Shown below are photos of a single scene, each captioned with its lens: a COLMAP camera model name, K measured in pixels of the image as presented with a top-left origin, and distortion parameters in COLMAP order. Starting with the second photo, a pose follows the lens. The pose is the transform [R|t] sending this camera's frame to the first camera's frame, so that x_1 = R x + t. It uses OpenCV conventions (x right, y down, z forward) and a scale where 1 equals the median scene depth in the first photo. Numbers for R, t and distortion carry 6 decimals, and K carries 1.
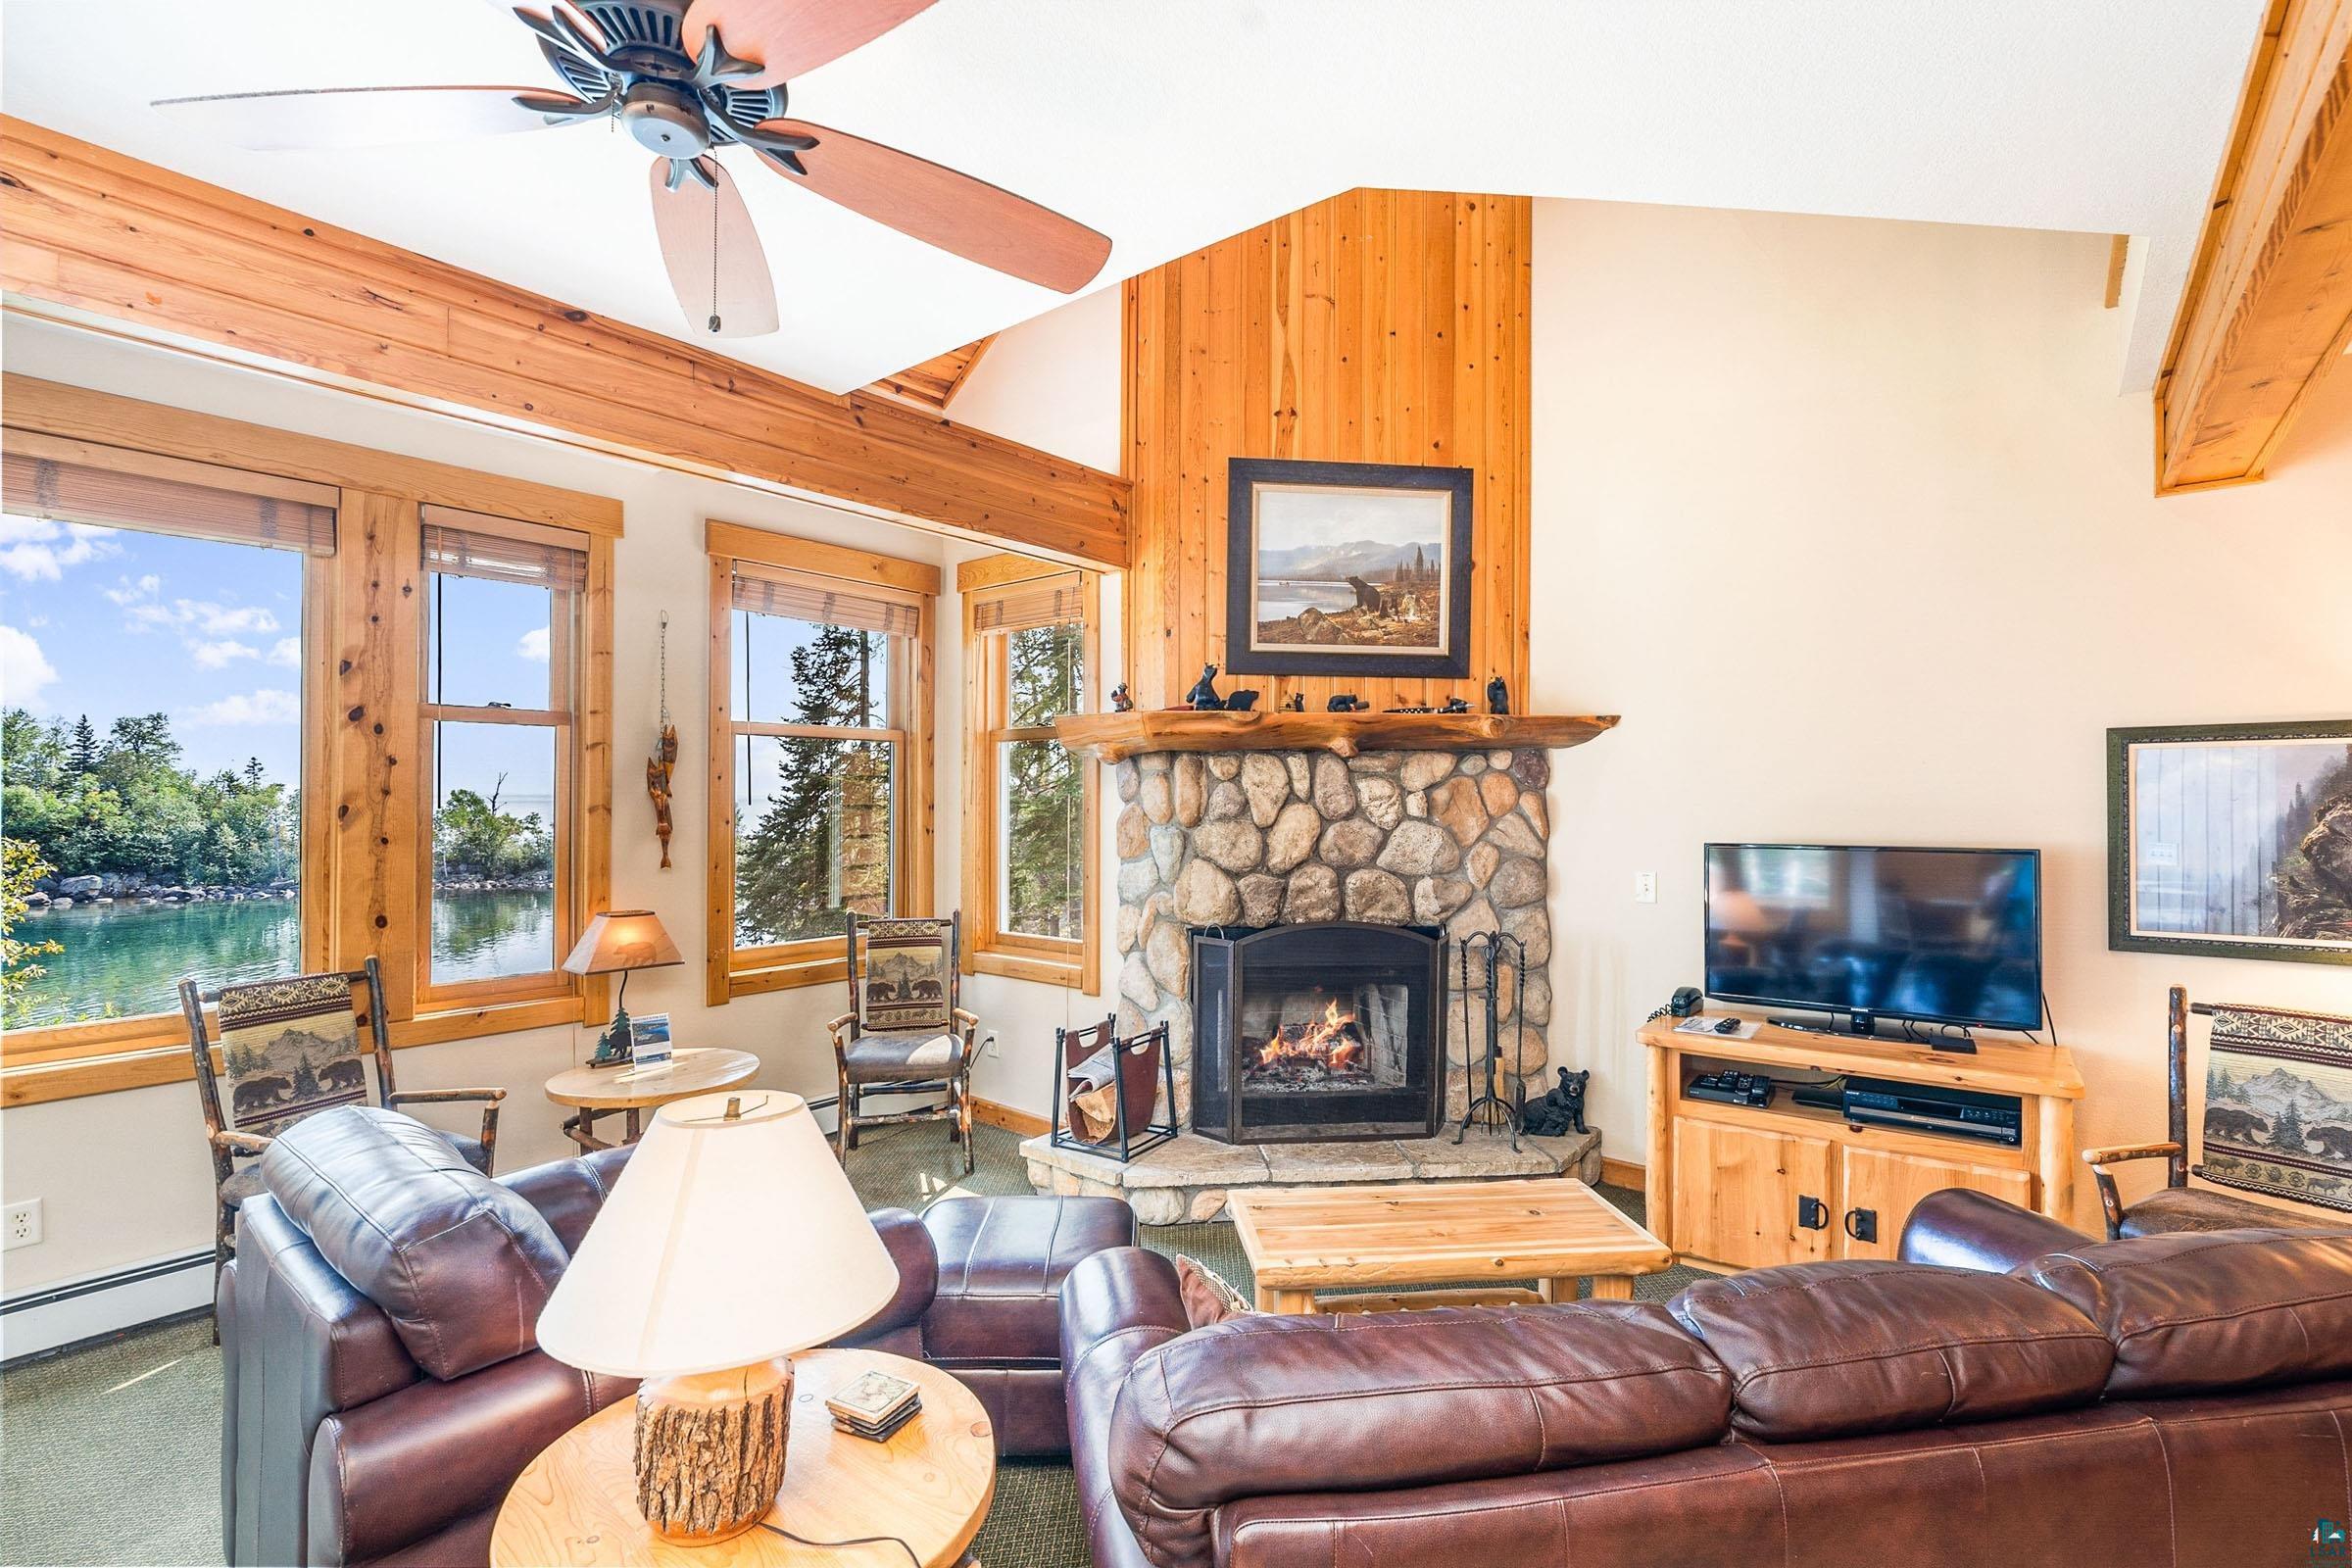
lens RADIAL K [[1056.7, 0, 1188.4], [0, 1056.7, 787.3], [0, 0, 1]] dist [-0.013689, 0.007433]
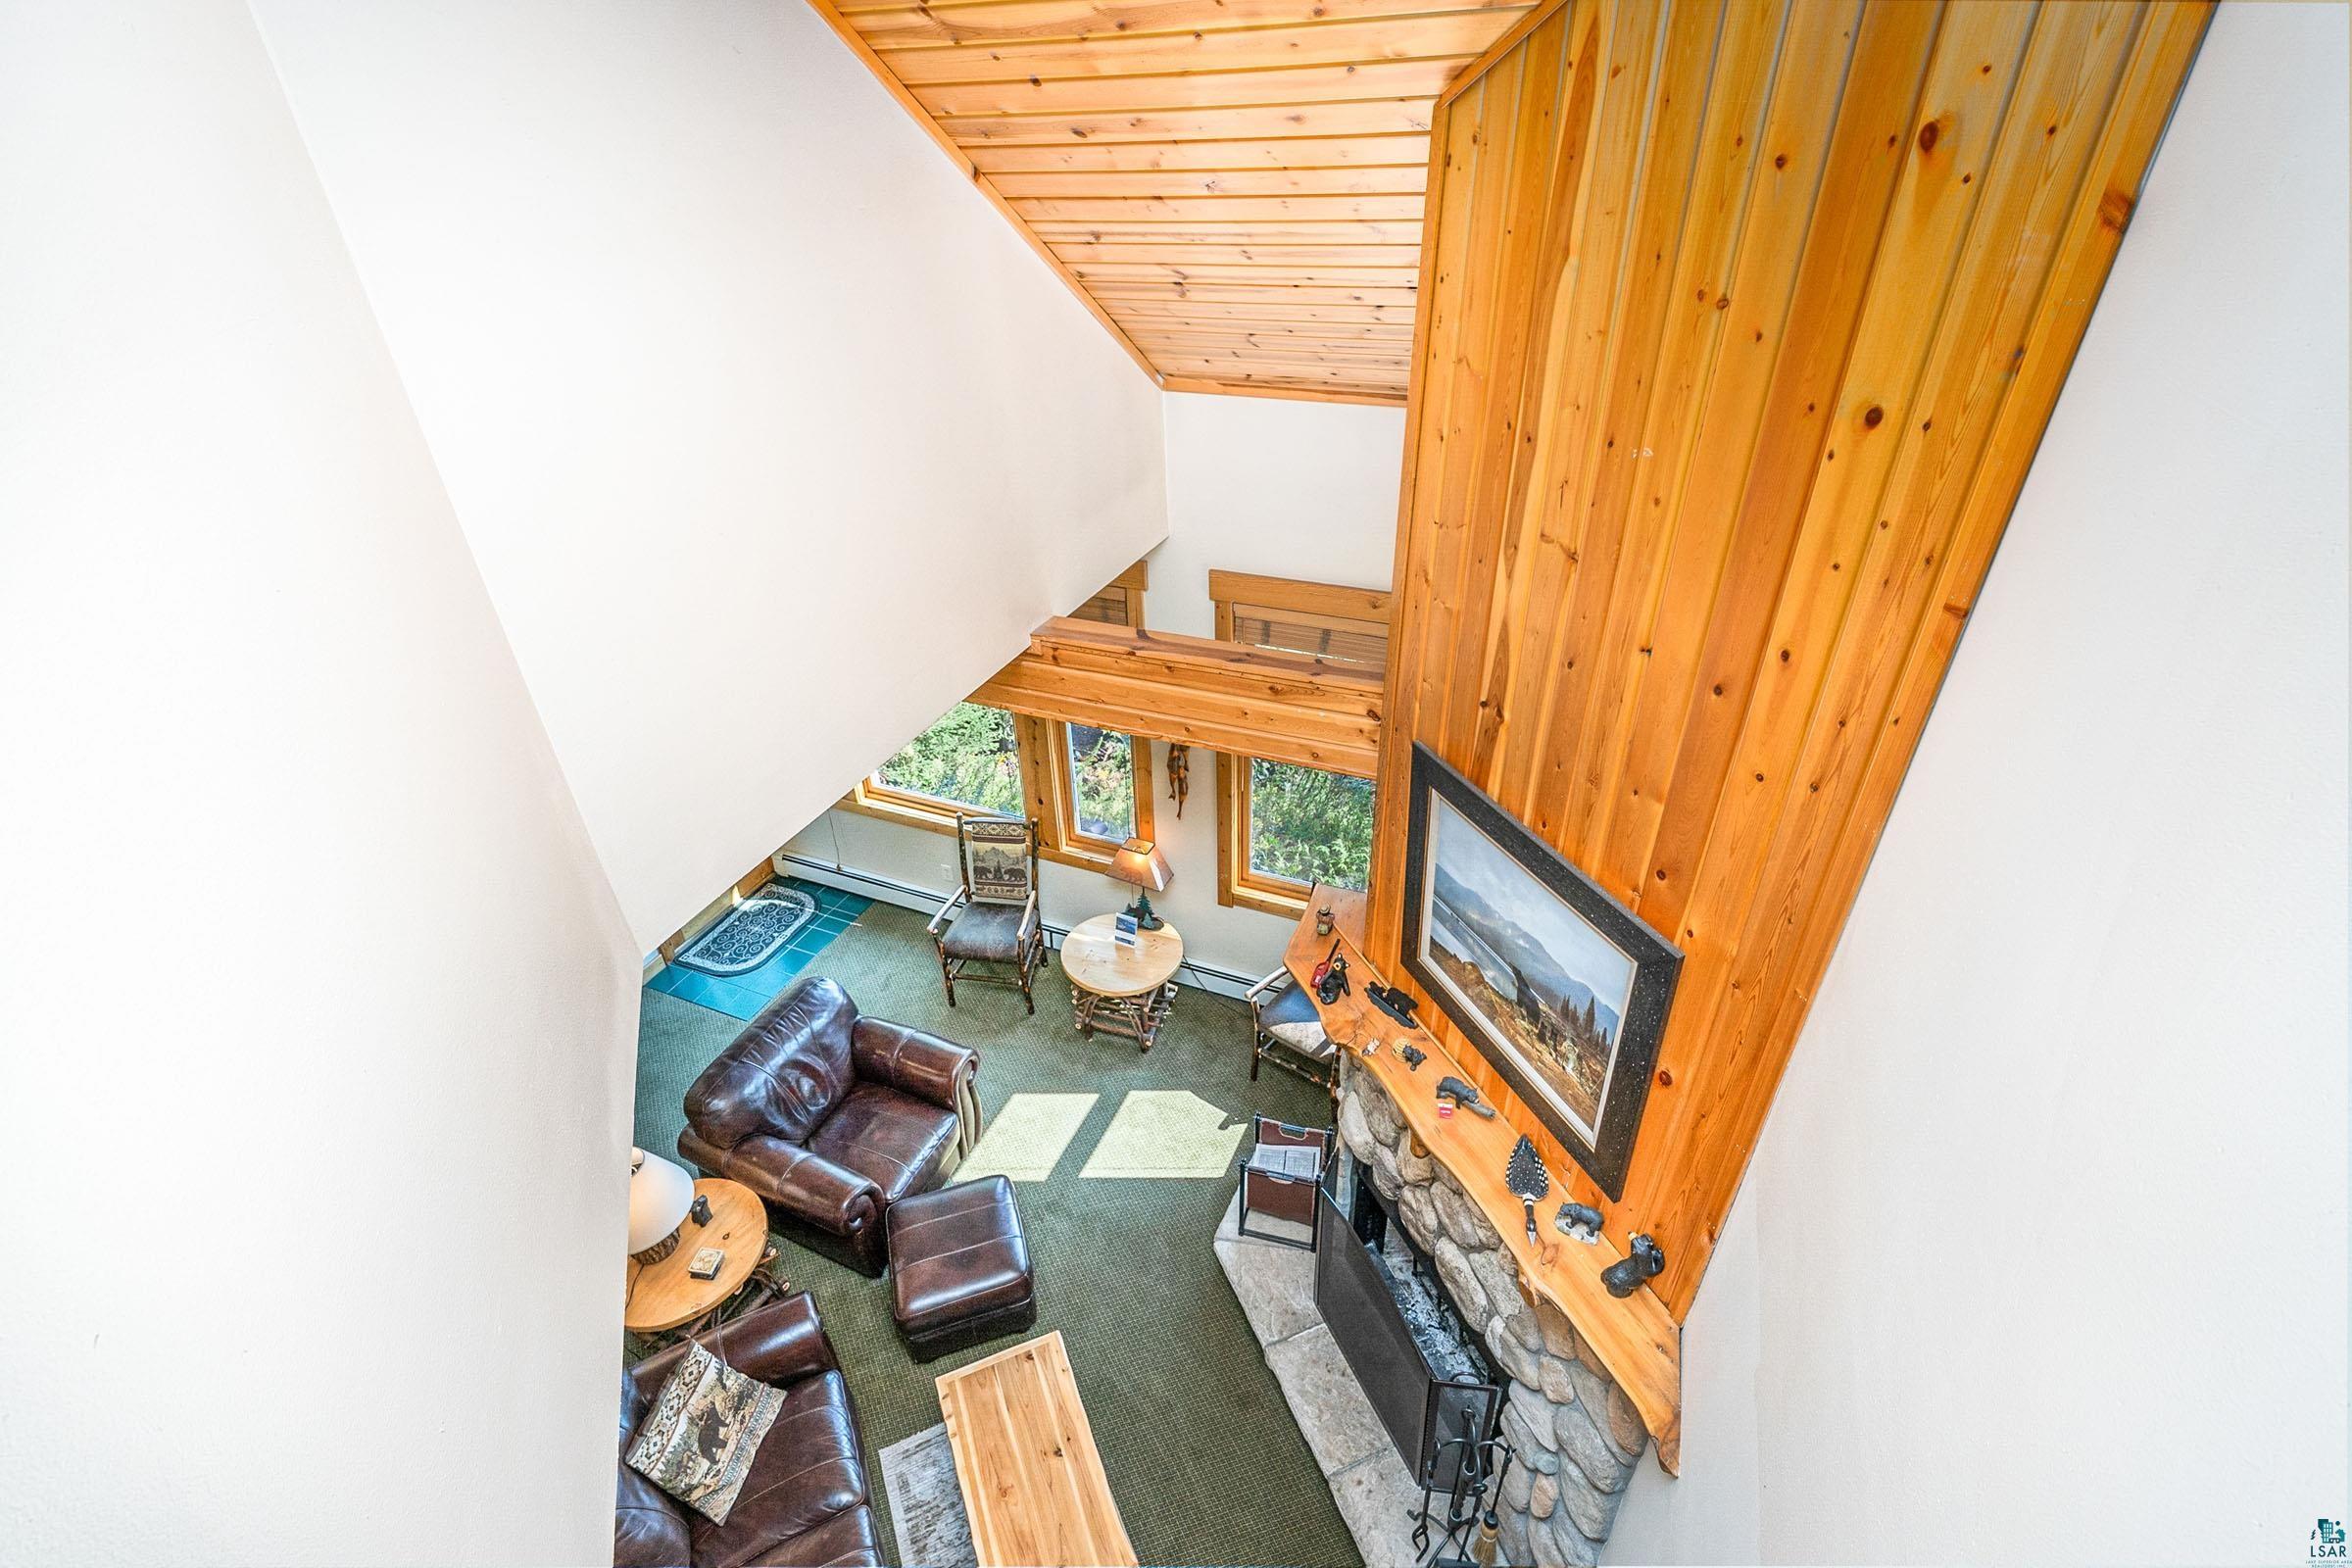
lens RADIAL K [[1053.4, 0, 1192.2], [0, 1053.4, 779.3], [0, 0, 1]] dist [-0.019629, 0.004506]
pose [[0.284115, 0.502256, -0.816711, 0.593387], [0.034244, 0.845955, 0.532153, -0.675573], [0.958179, -0.179160, 0.223149, 0.684635]]
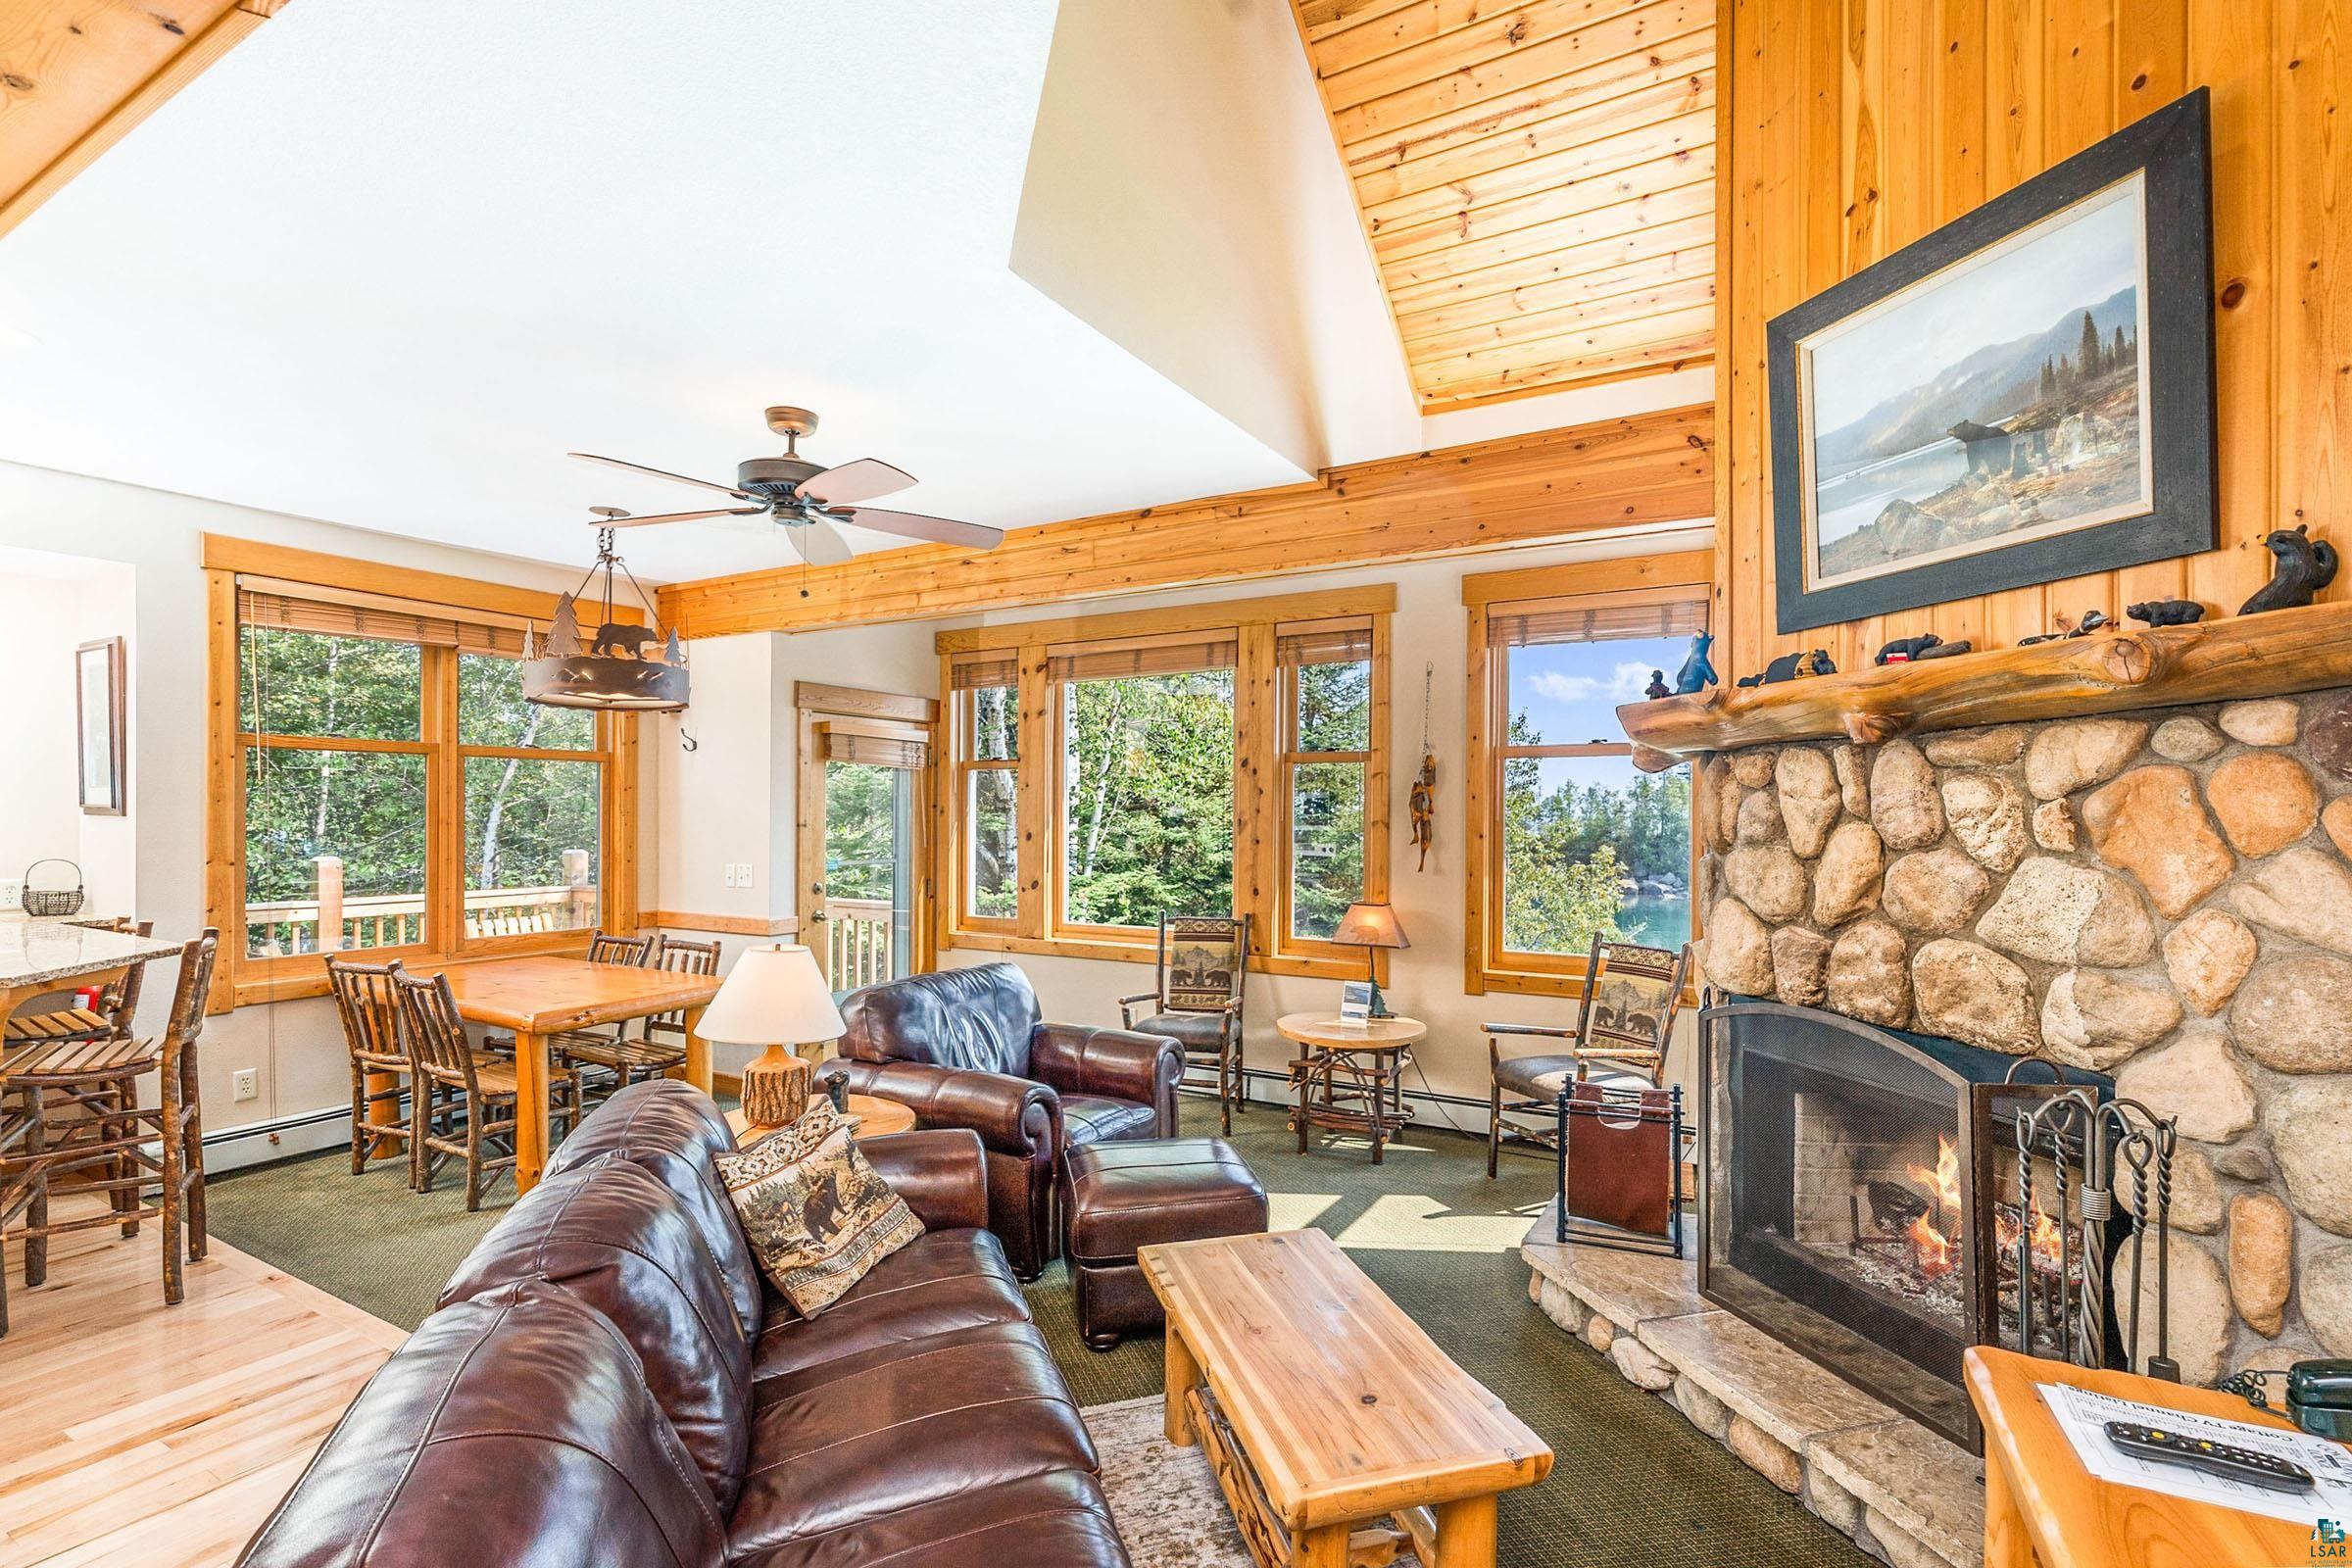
lens RADIAL K [[1074.5, 0, 1182.9], [0, 1074.5, 816.1], [0, 0, 1]] dist [-0.006847, 0.001633]
pose [[0.159947, -0.000665, -0.987125, 0.667190], [0.005870, 0.999983, 0.000277, 0.009091], [0.987108, -0.005839, 0.159948, 0.502972]]
